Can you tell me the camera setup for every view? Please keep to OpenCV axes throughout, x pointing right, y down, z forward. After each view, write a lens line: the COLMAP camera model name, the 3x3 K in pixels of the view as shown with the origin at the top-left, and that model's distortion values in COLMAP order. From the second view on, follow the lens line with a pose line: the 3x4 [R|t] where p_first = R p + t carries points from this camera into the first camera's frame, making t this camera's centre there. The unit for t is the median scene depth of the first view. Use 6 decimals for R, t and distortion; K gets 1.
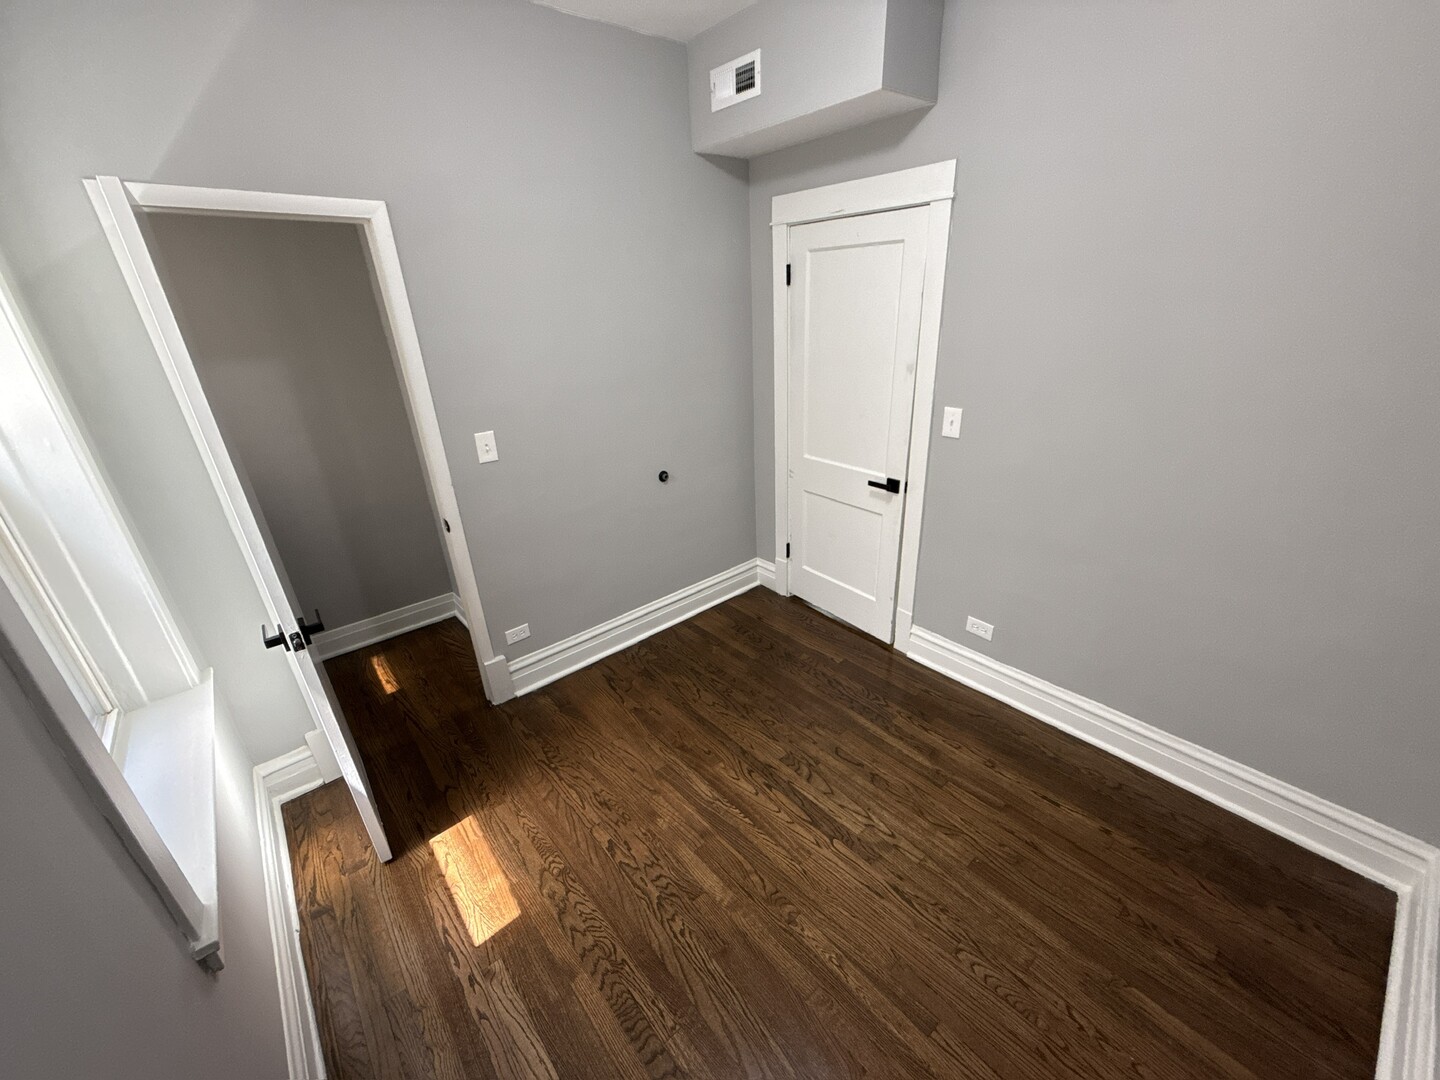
lens RADIAL K [[575.1, 0, 719.2], [0, 575.1, 544.6], [0, 0, 1]] dist [0.001123, -0.000227]
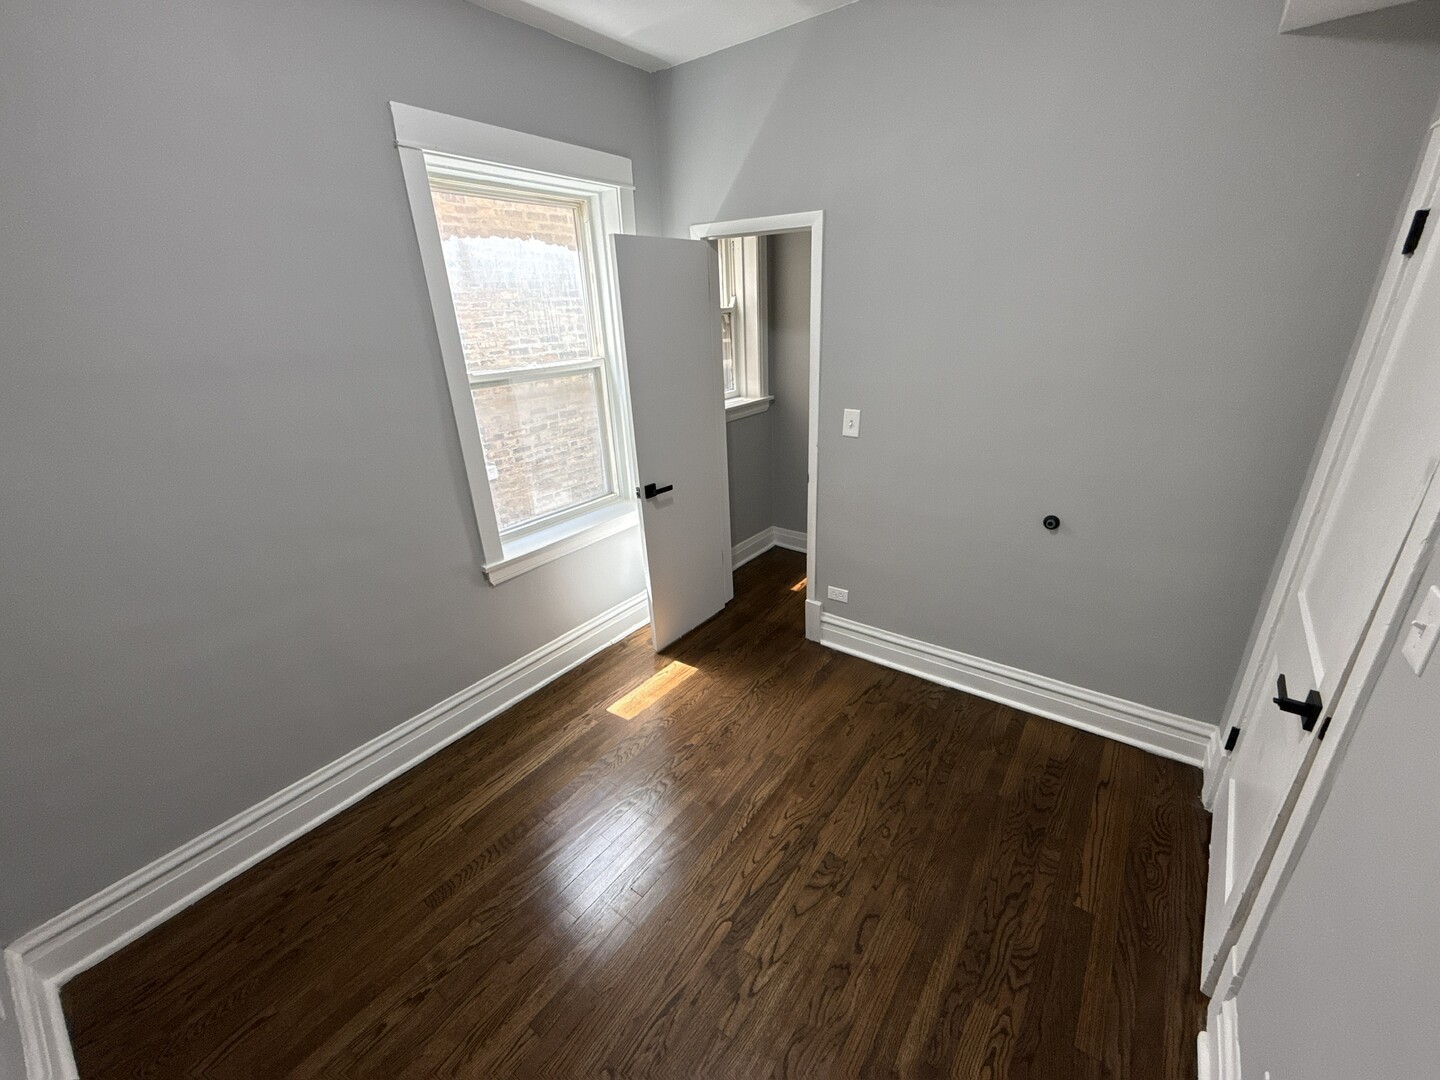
lens RADIAL K [[575.1, 0, 719.2], [0, 575.1, 544.6], [0, 0, 1]] dist [0.001123, -0.000227]
pose [[0.222226, 0.401324, -0.888569, 0.640607], [-0.363736, 0.879687, 0.306345, -0.217547], [0.904606, 0.255127, 0.341466, 0.466638]]
